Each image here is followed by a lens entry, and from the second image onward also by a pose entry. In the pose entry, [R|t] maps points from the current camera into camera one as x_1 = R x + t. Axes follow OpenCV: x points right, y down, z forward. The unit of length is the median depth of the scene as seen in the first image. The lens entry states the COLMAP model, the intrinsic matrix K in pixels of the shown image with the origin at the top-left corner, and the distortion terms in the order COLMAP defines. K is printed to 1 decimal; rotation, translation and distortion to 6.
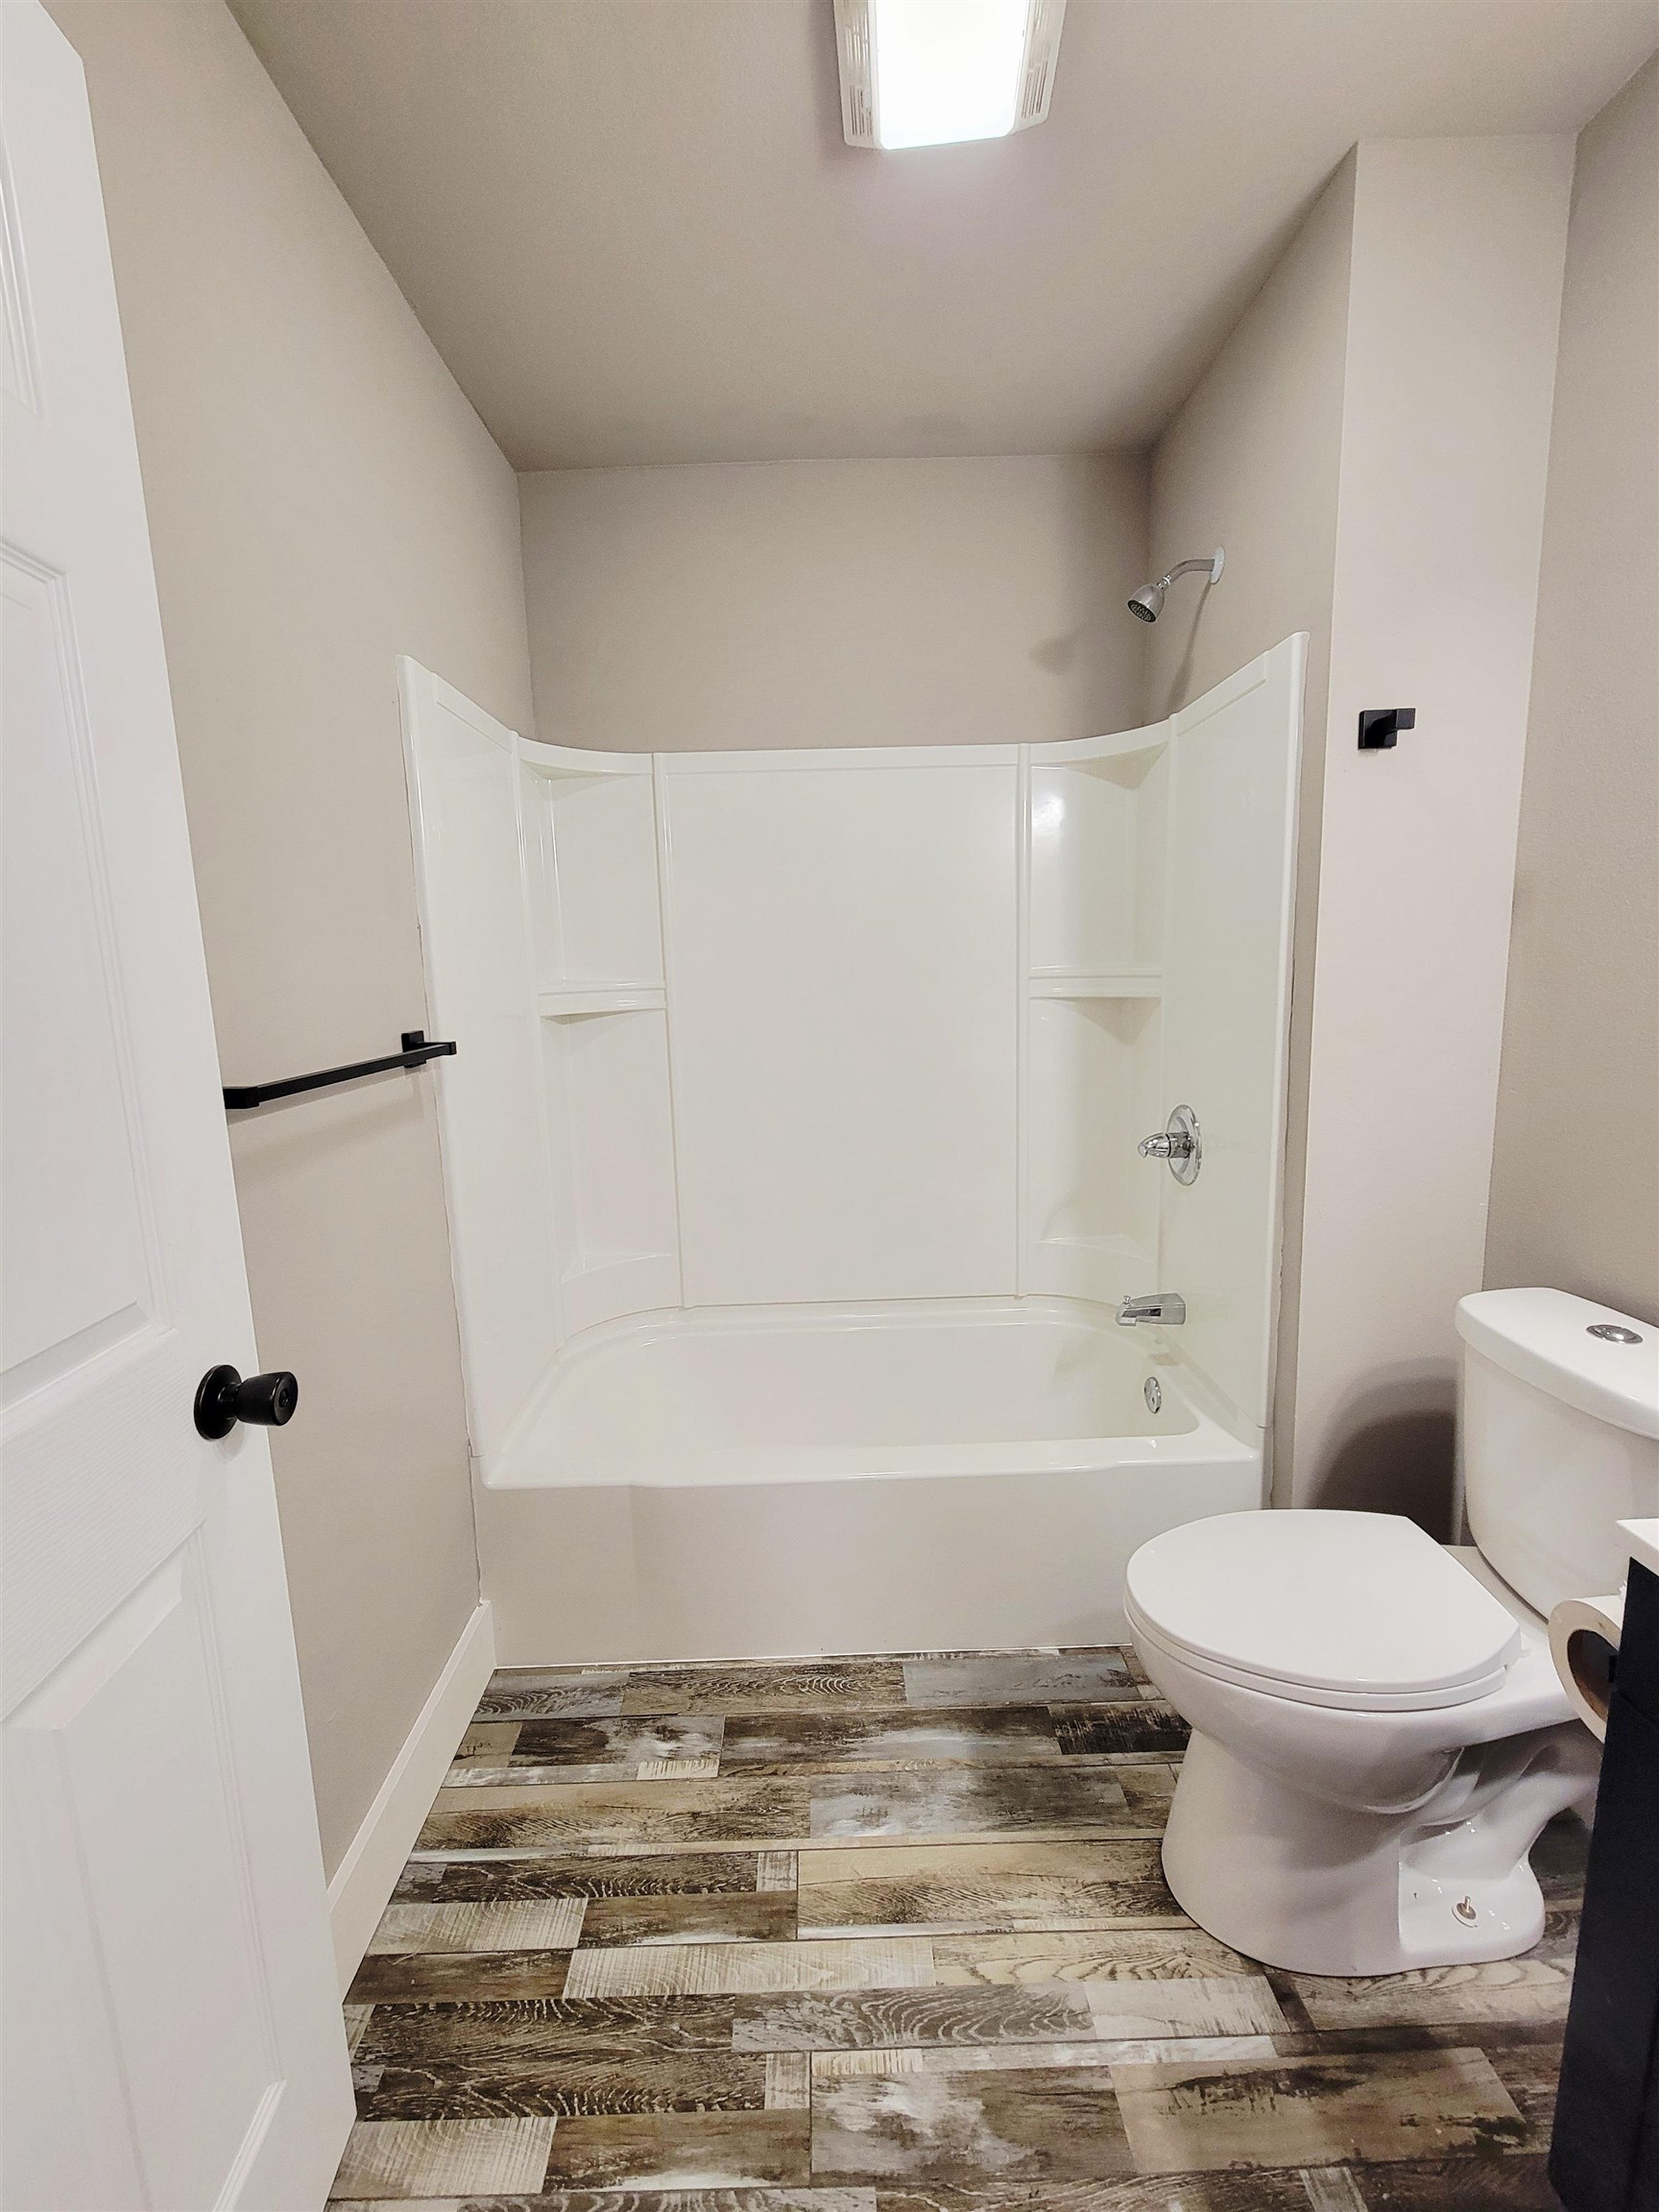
lens RADIAL K [[895.4, 0, 829.5], [0, 895.4, 1106.0], [0, 0, 1]] dist [0.007999, -0.005489]
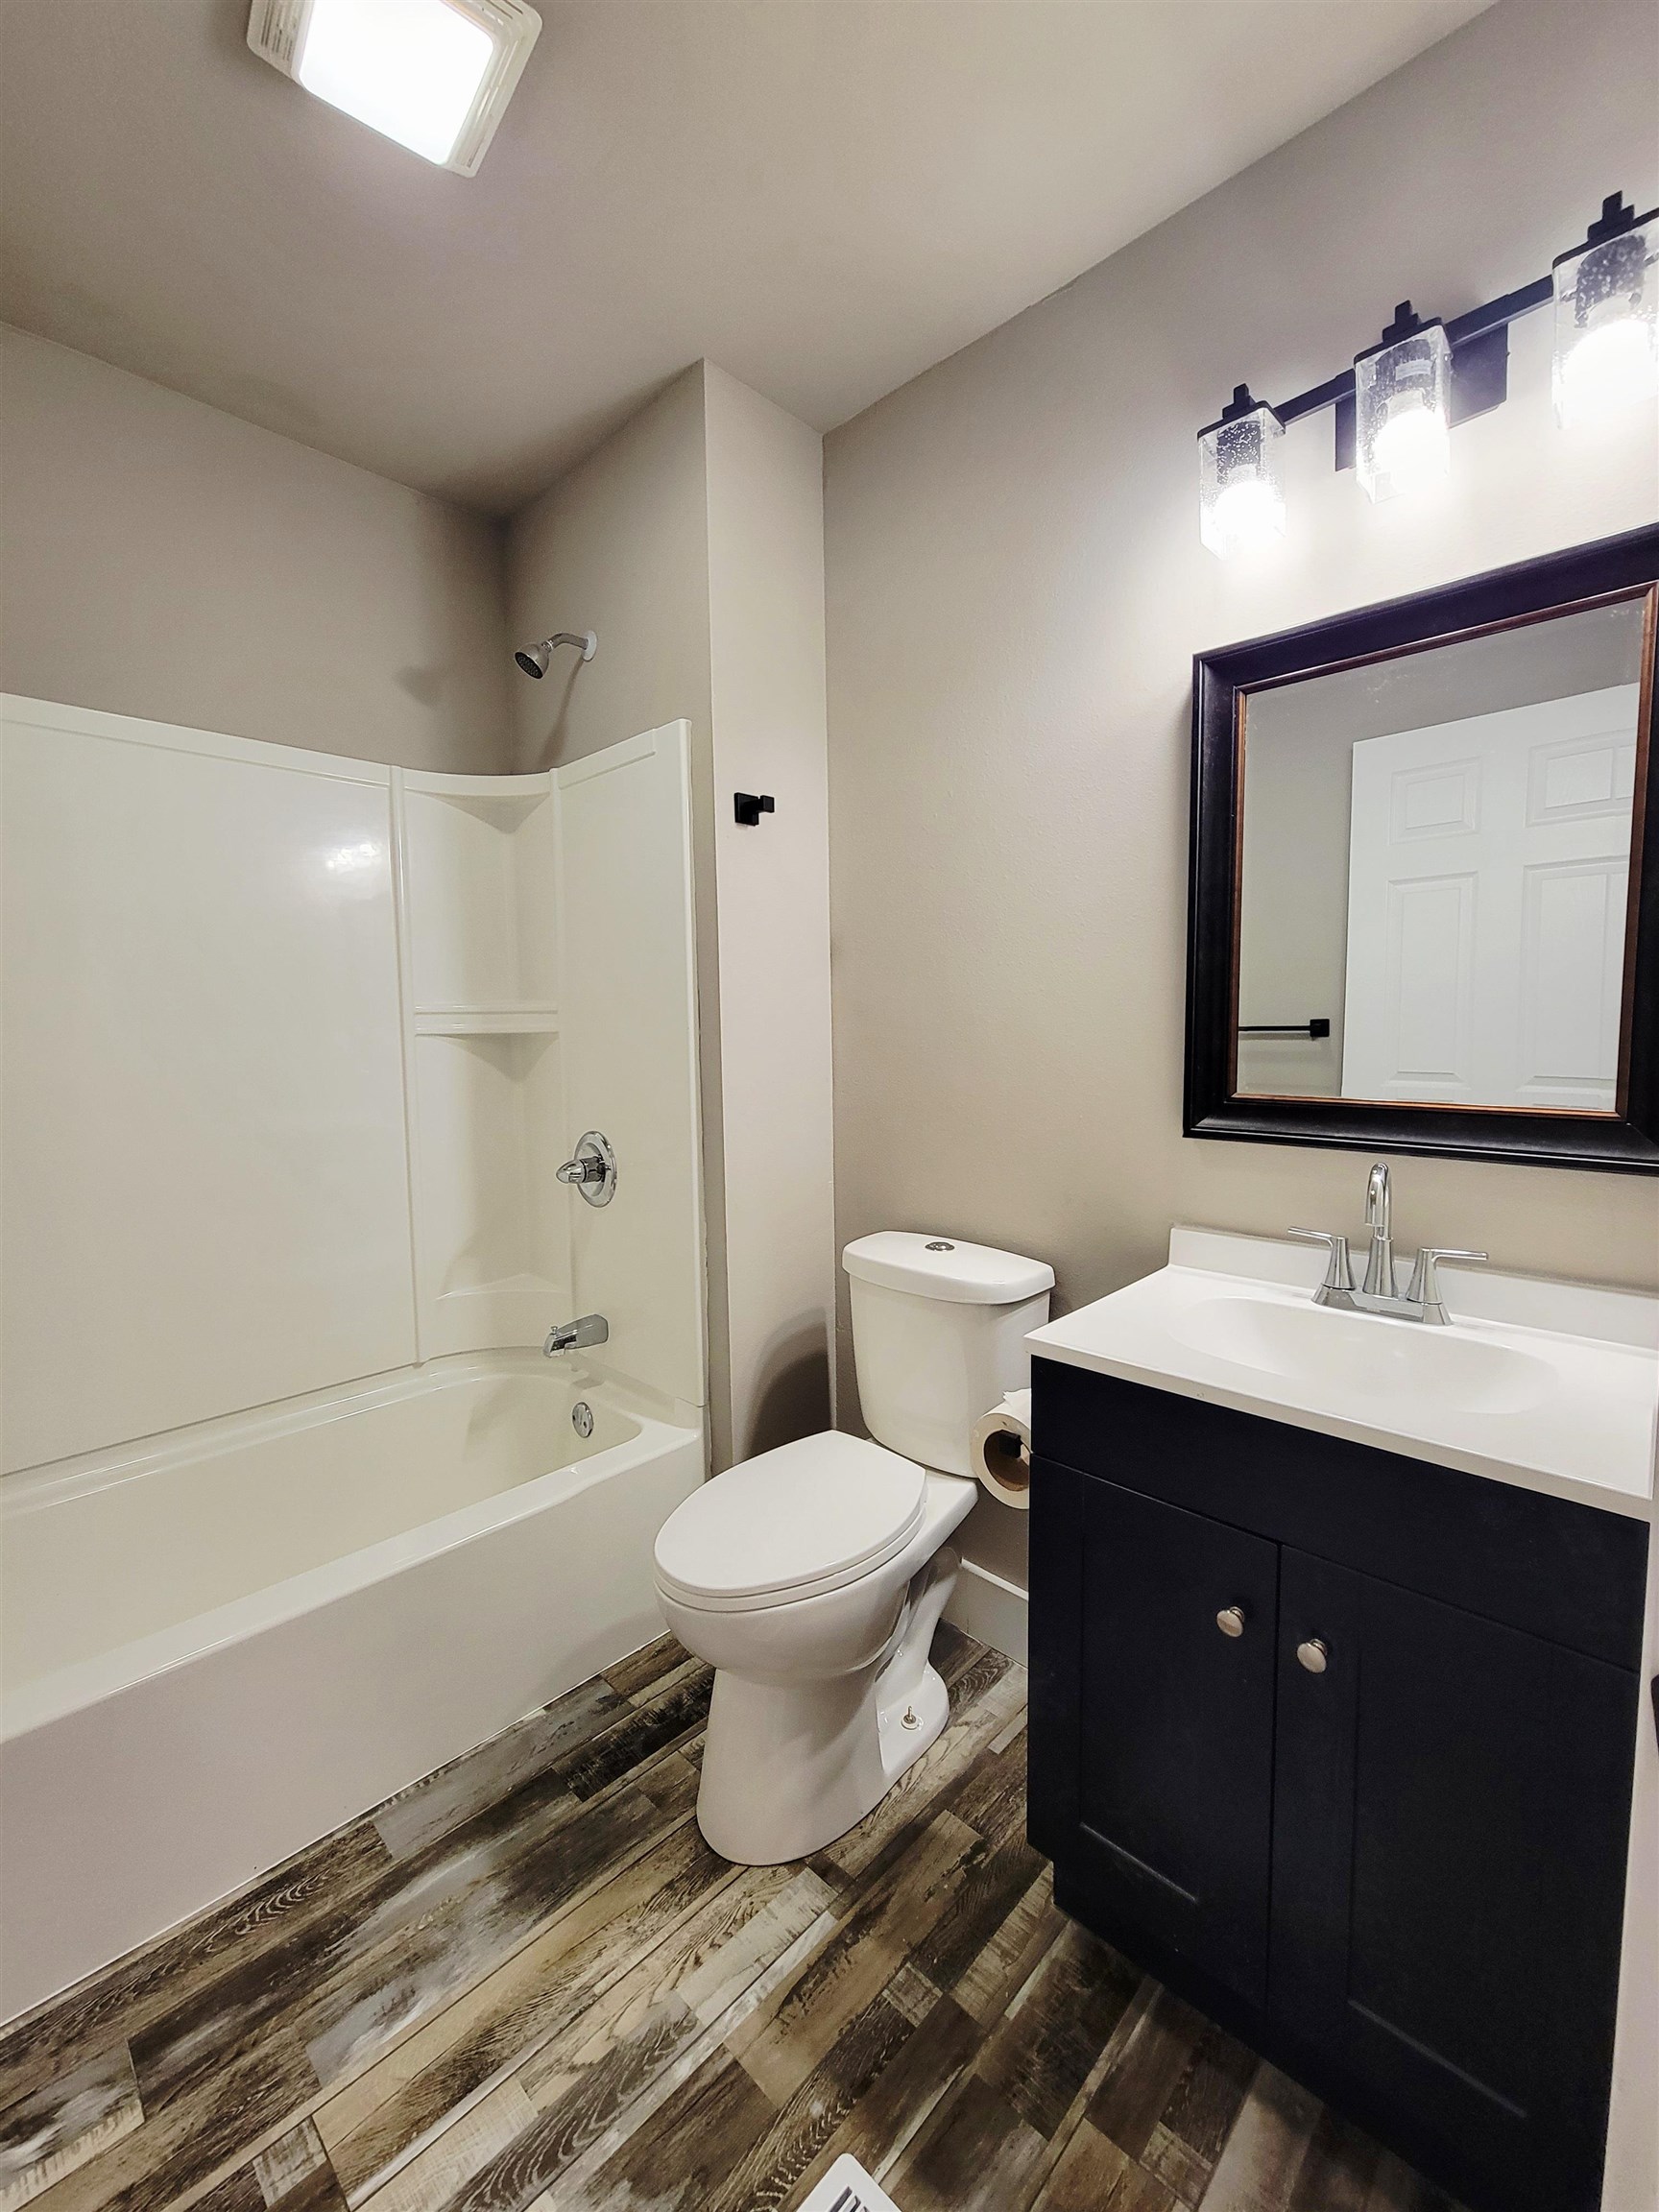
lens RADIAL K [[898.7, 0, 820.1], [0, 898.7, 1107.4], [0, 0, 1]] dist [0.008383, -0.006286]
pose [[0.707682, -0.045119, 0.705089, -0.221029], [0.105385, 0.993536, -0.042196, 0.059441], [-0.698628, 0.104167, 0.707862, 0.073737]]
